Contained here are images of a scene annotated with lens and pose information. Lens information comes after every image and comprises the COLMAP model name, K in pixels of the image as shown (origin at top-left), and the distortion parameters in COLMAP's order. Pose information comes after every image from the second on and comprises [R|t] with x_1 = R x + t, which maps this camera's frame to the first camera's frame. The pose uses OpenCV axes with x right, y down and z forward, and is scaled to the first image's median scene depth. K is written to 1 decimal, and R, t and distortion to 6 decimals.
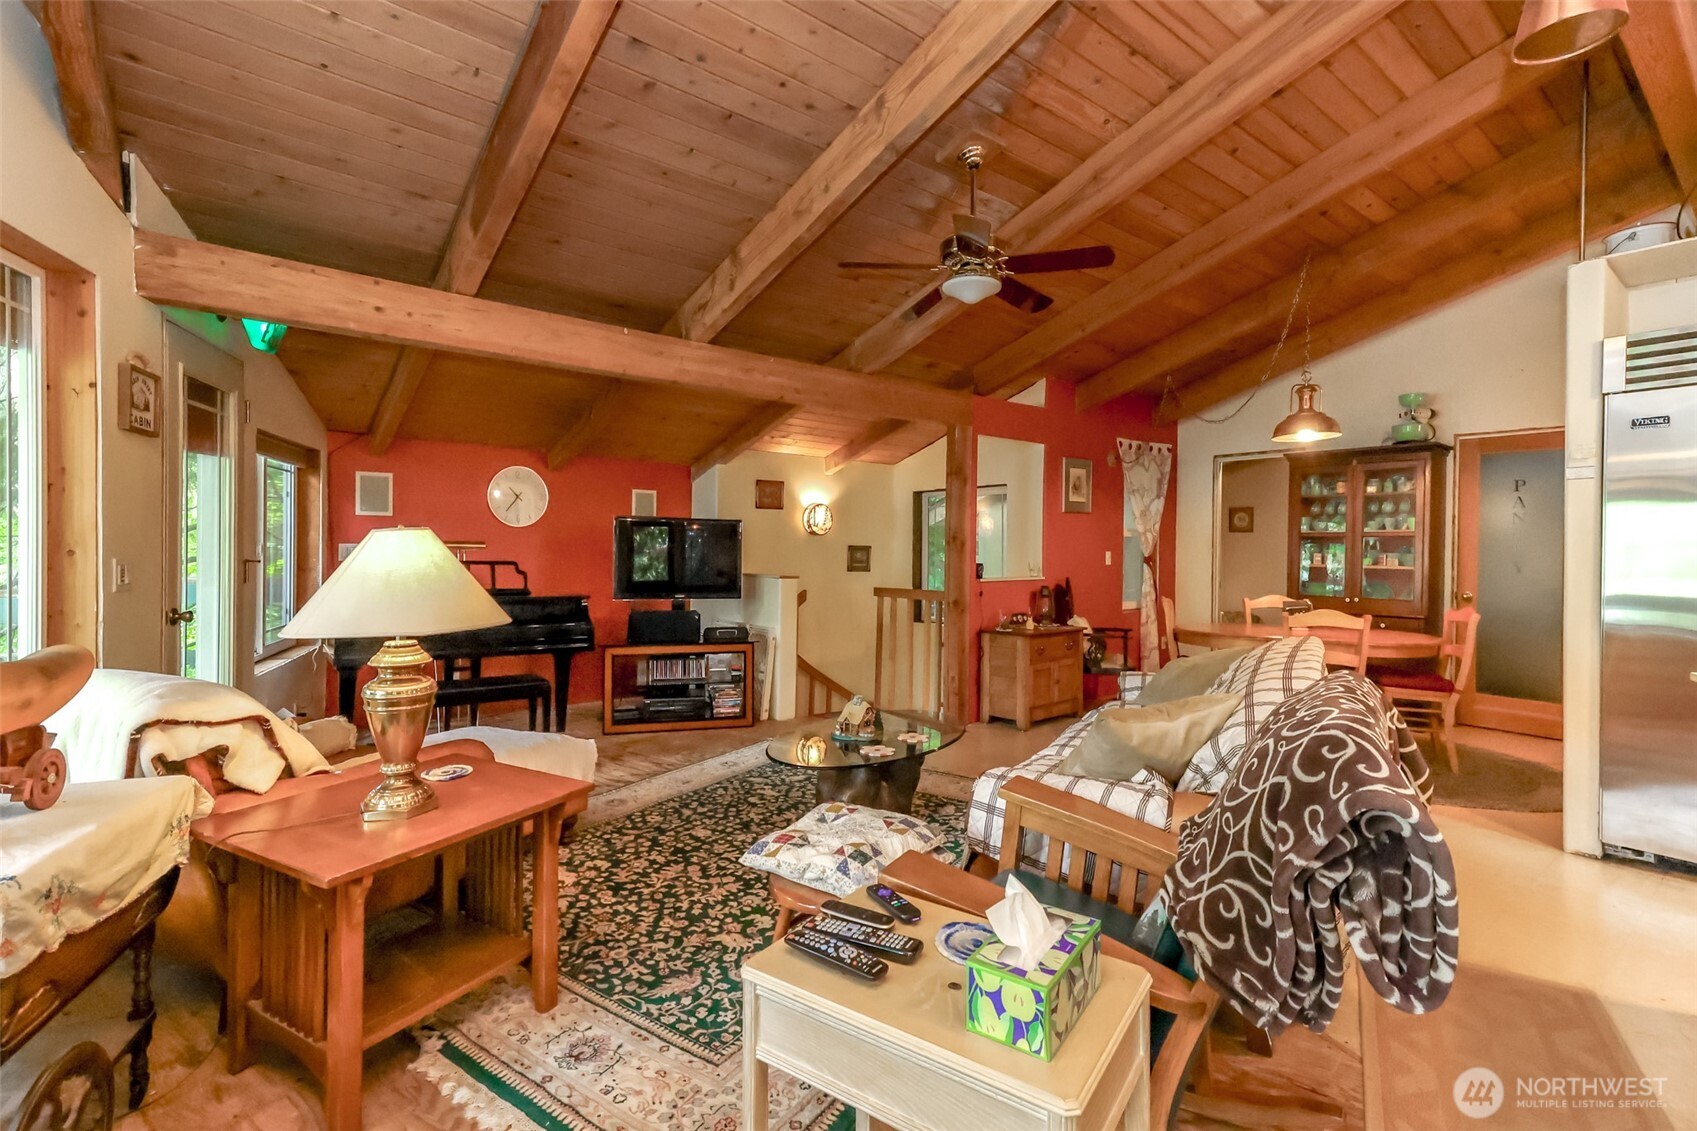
lens RADIAL K [[781.2, 0, 873.0], [0, 781.2, 548.2], [0, 0, 1]] dist [0.016639, -0.001423]
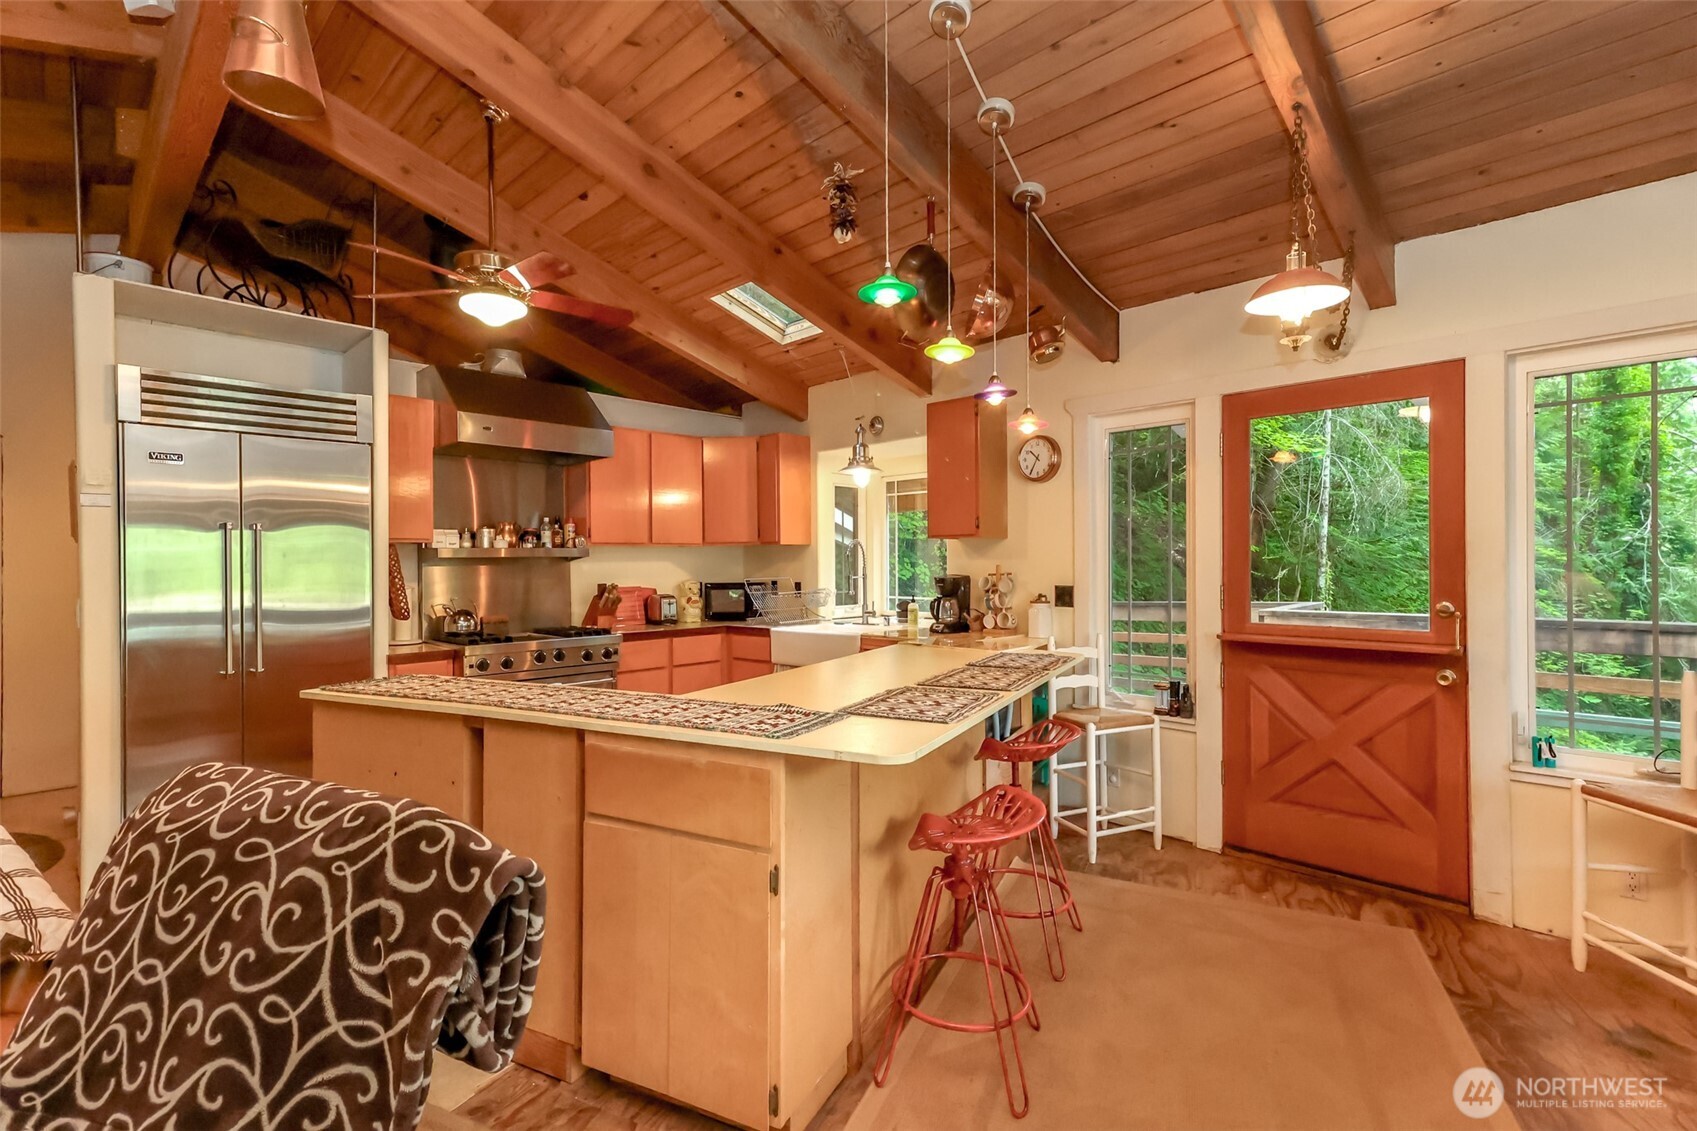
lens RADIAL K [[781.2, 0, 835.1], [0, 781.2, 555.1], [0, 0, 1]] dist [0.016639, -0.001423]
pose [[-0.108398, -0.003184, 0.994102, -0.081466], [0.008914, 0.999952, 0.004175, -0.016251], [-0.994068, 0.009314, -0.108364, 0.144988]]
